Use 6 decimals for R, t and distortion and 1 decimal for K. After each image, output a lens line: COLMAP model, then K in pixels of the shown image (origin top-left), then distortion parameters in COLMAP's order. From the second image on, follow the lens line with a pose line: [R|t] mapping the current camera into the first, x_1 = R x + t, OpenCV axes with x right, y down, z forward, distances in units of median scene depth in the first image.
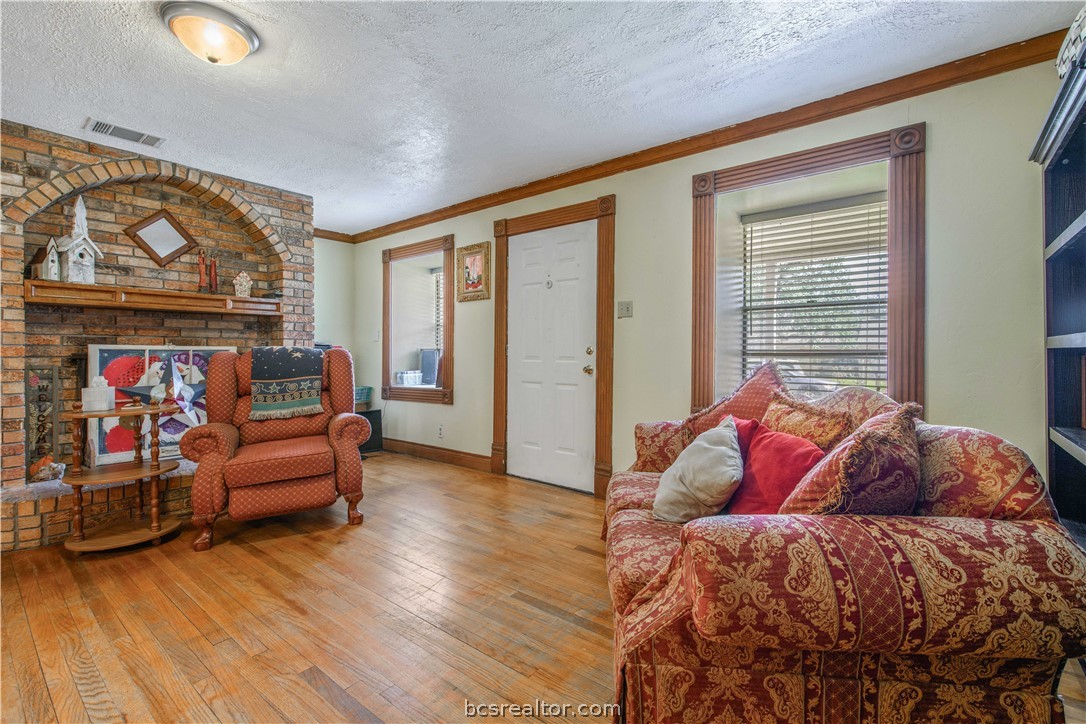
lens RADIAL K [[476.1, 0, 546.4], [0, 476.1, 351.4], [0, 0, 1]] dist [0.001821, -0.000805]
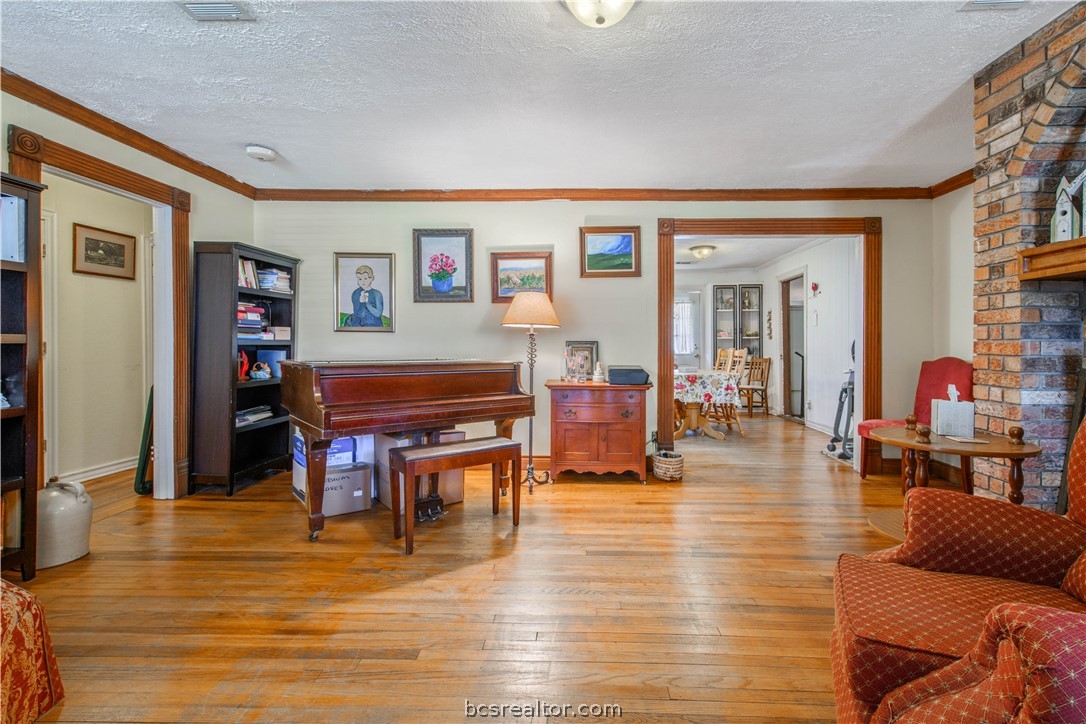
lens RADIAL K [[476.1, 0, 546.4], [0, 476.1, 351.4], [0, 0, 1]] dist [0.001821, -0.000805]
pose [[-0.815046, 0.007016, -0.579354, -0.050753], [0.006645, 0.999974, 0.002760, -0.002190], [0.579359, -0.001600, -0.815071, 0.930850]]
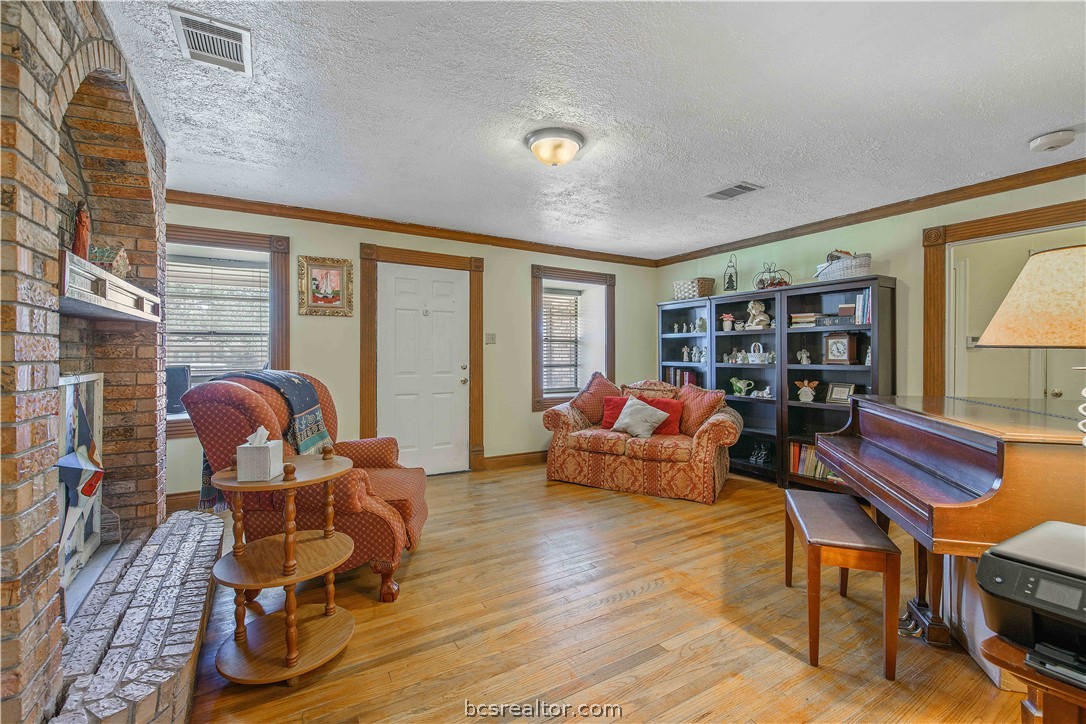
lens RADIAL K [[476.1, 0, 546.4], [0, 476.1, 351.4], [0, 0, 1]] dist [0.001821, -0.000805]
pose [[0.348939, 0.007316, 0.937117, -1.102205], [-0.004465, 0.999971, -0.006144, -0.037951], [-0.937135, -0.002041, 0.348962, 0.304881]]
